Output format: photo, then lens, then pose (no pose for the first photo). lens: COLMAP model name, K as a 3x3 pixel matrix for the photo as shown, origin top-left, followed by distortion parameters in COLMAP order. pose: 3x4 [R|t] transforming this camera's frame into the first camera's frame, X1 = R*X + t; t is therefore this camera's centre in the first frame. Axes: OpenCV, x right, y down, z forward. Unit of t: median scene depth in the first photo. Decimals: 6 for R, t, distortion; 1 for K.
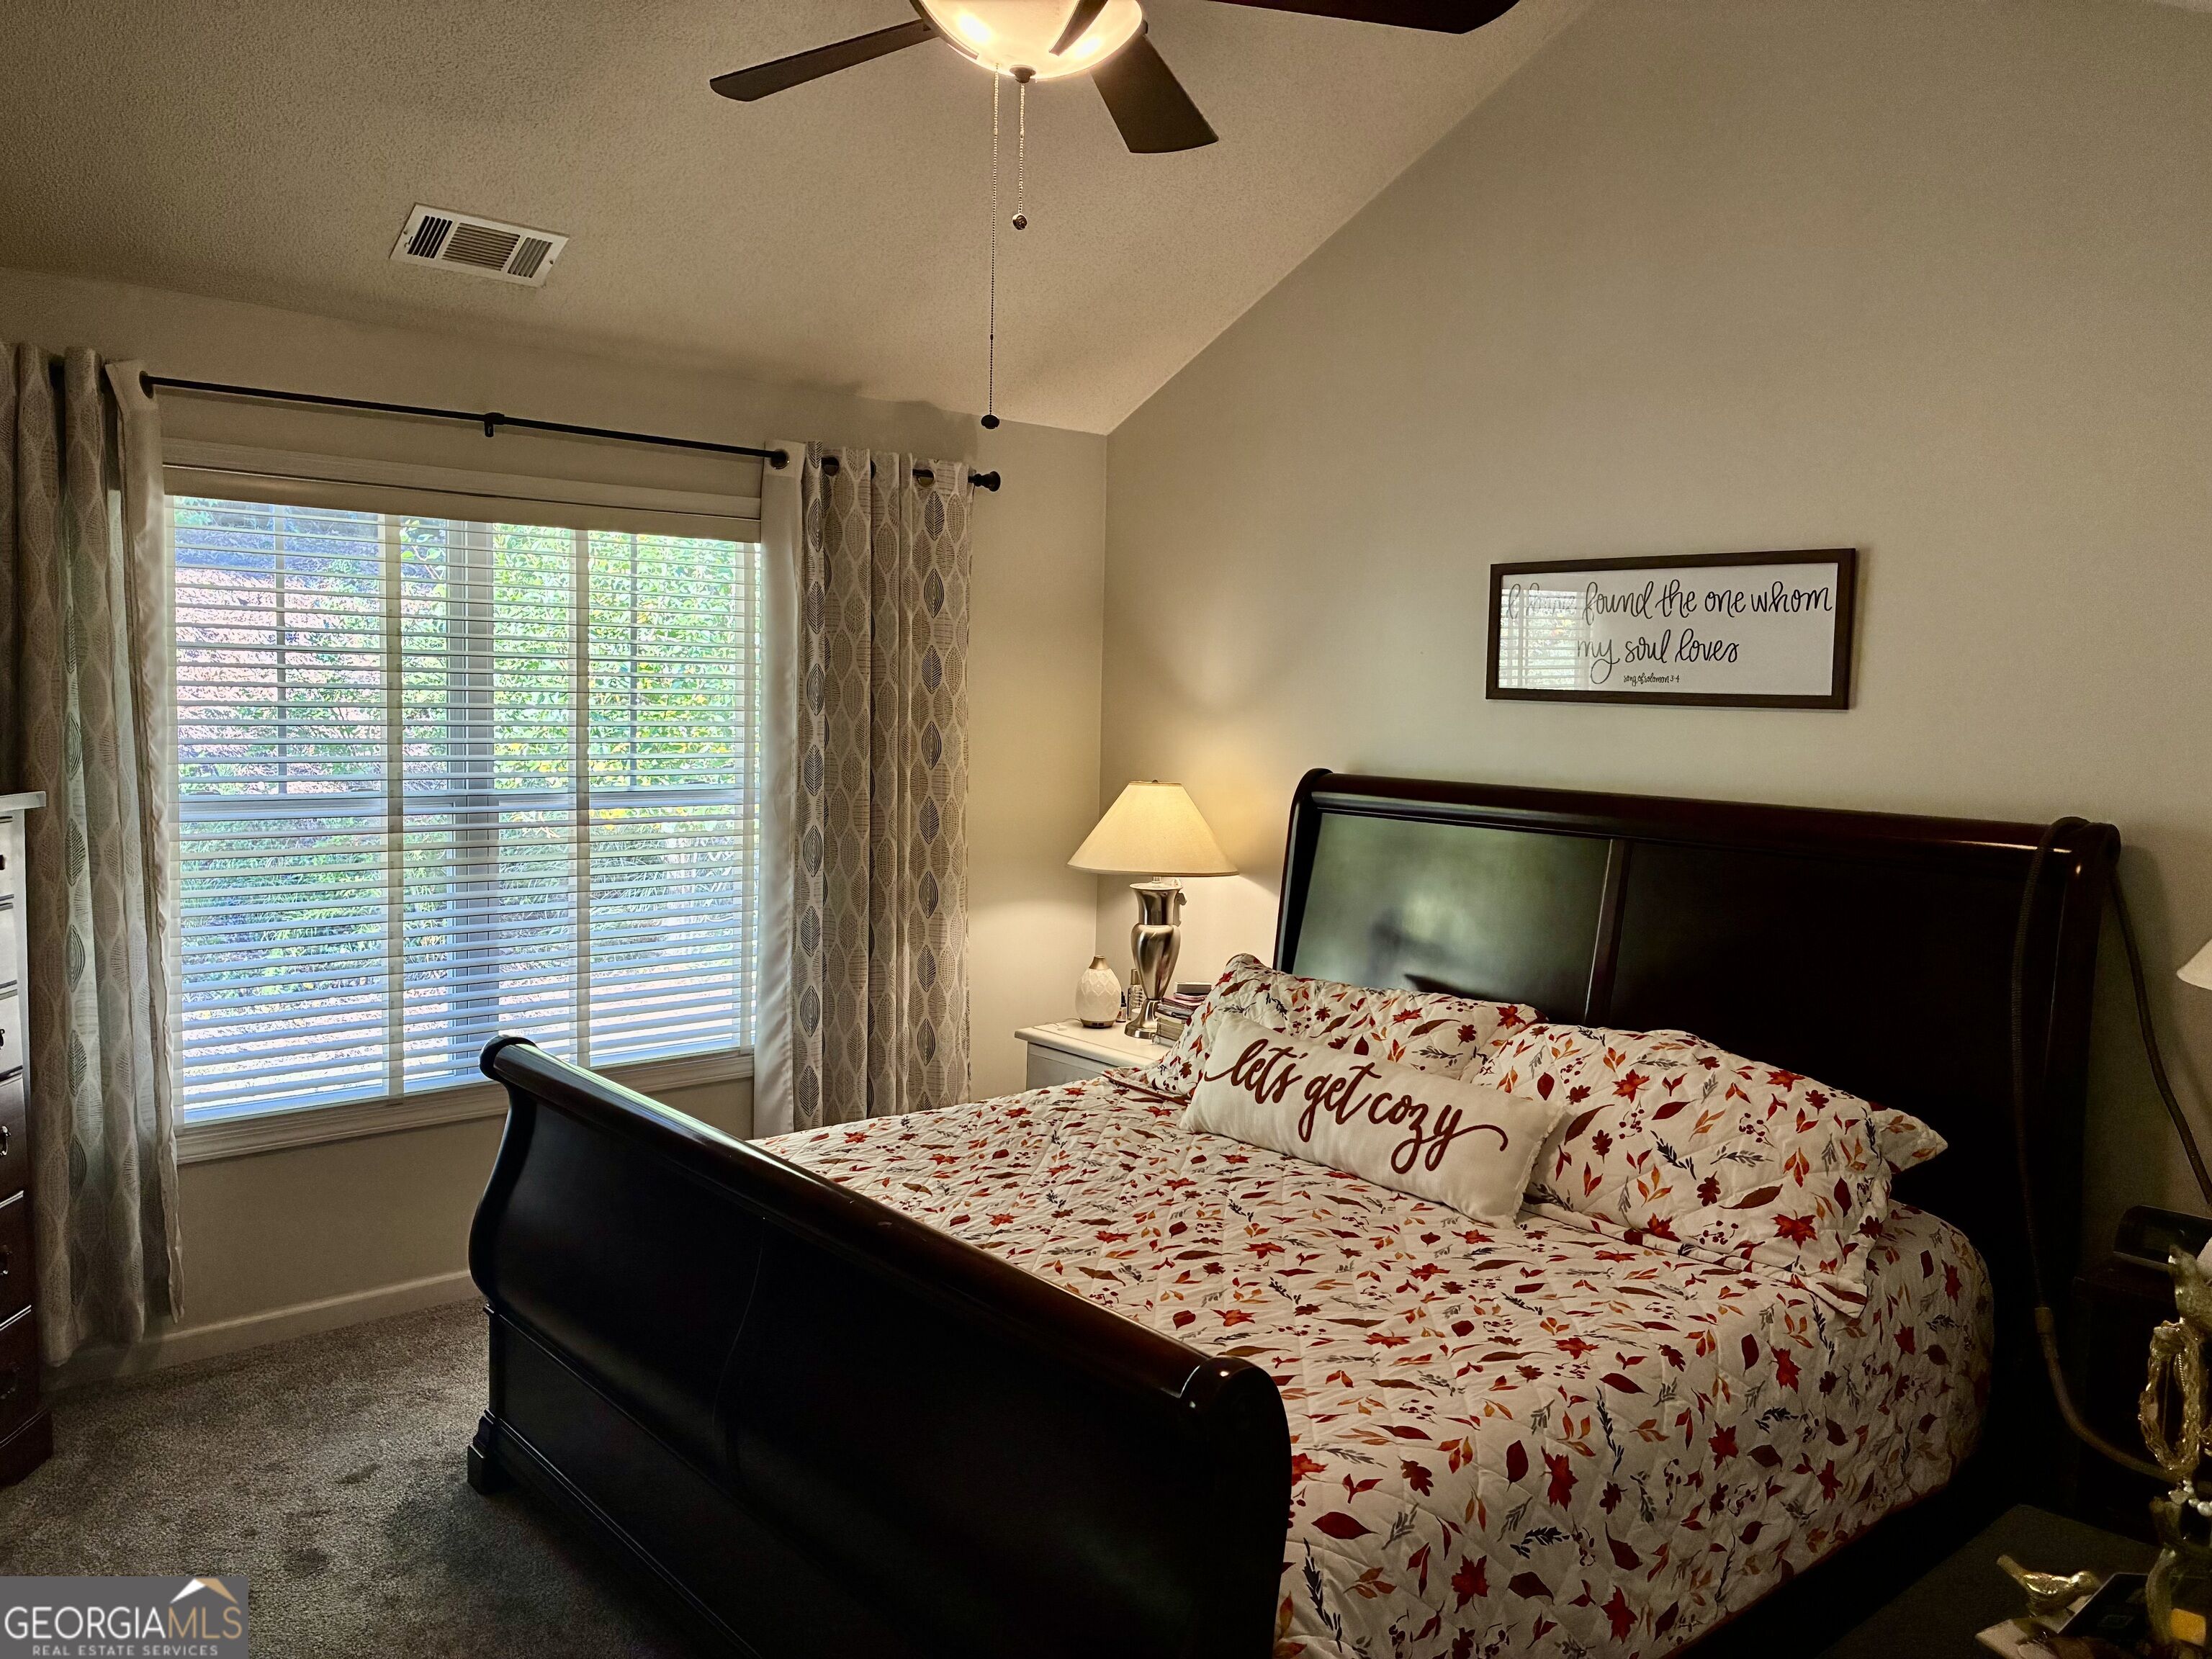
lens RADIAL K [[1674.9, 0, 1120.7], [0, 1674.9, 828.2], [0, 0, 1]] dist [0.036297, -0.031123]
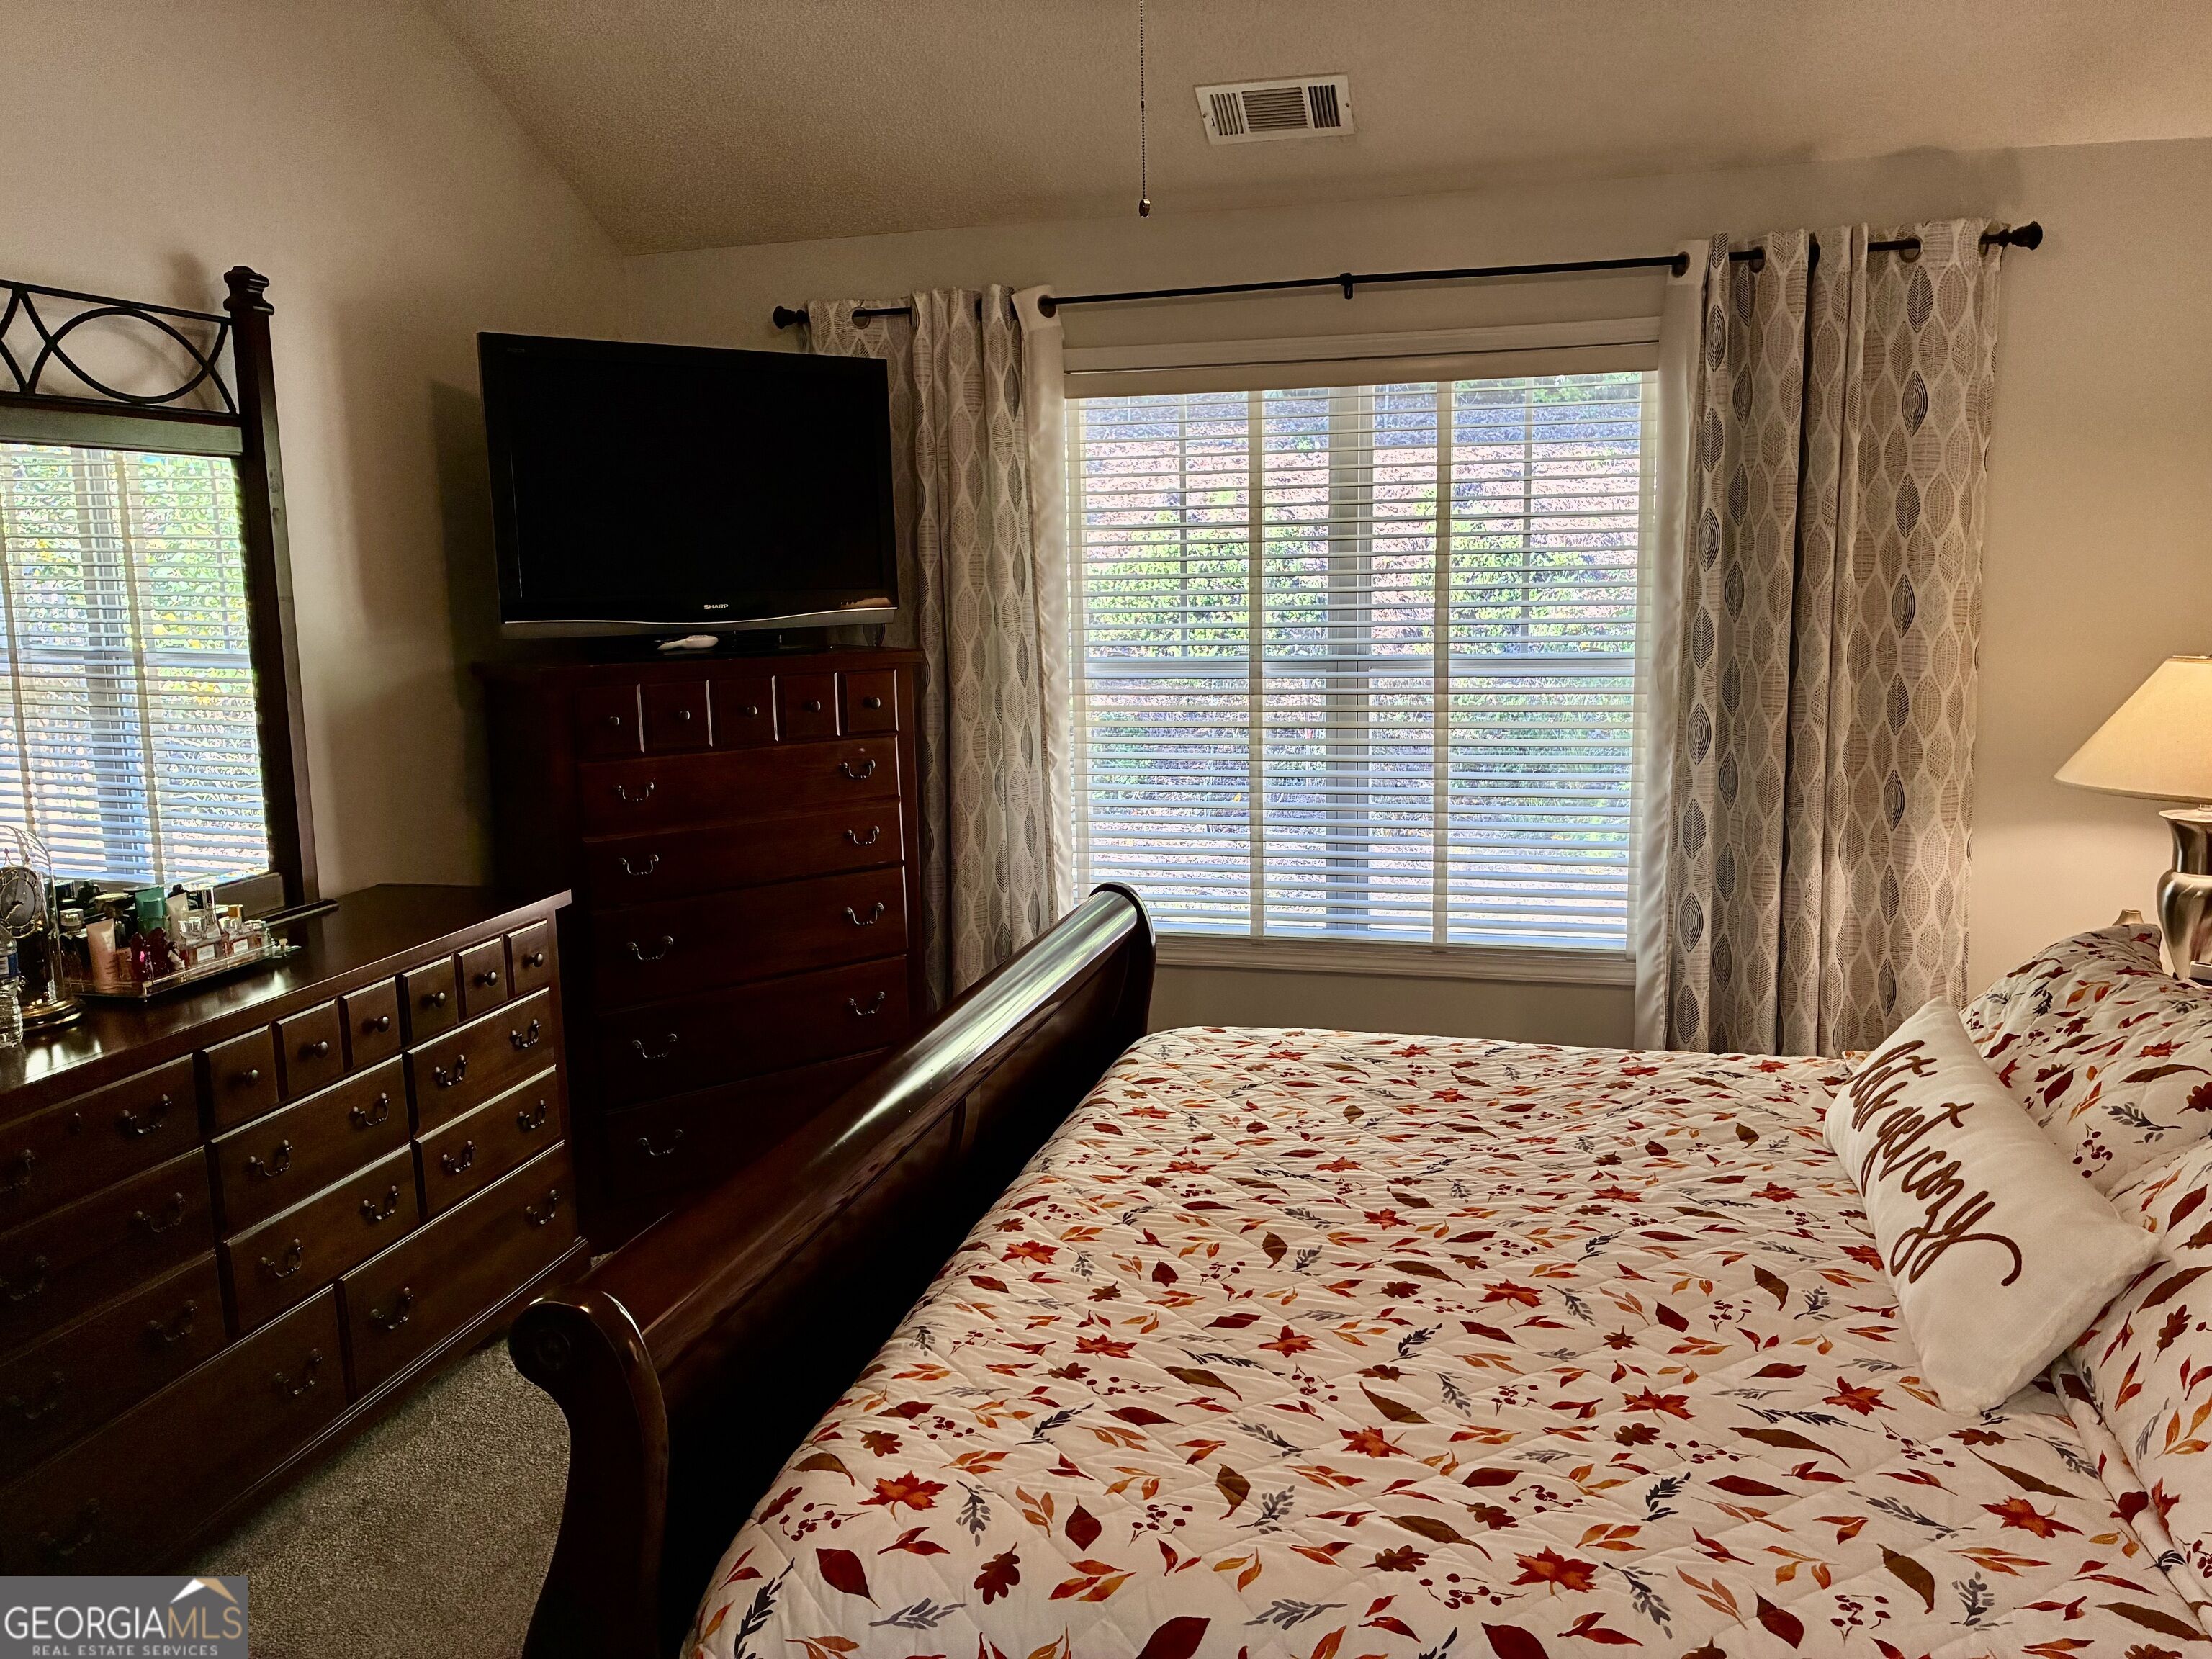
lens RADIAL K [[1674.9, 0, 1115.8], [0, 1674.9, 827.1], [0, 0, 1]] dist [0.036297, -0.031123]
pose [[0.564314, 0.095438, -0.820025, 0.450114], [-0.037092, 0.995223, 0.090303, -0.006790], [0.824727, -0.020543, 0.565158, 0.362491]]
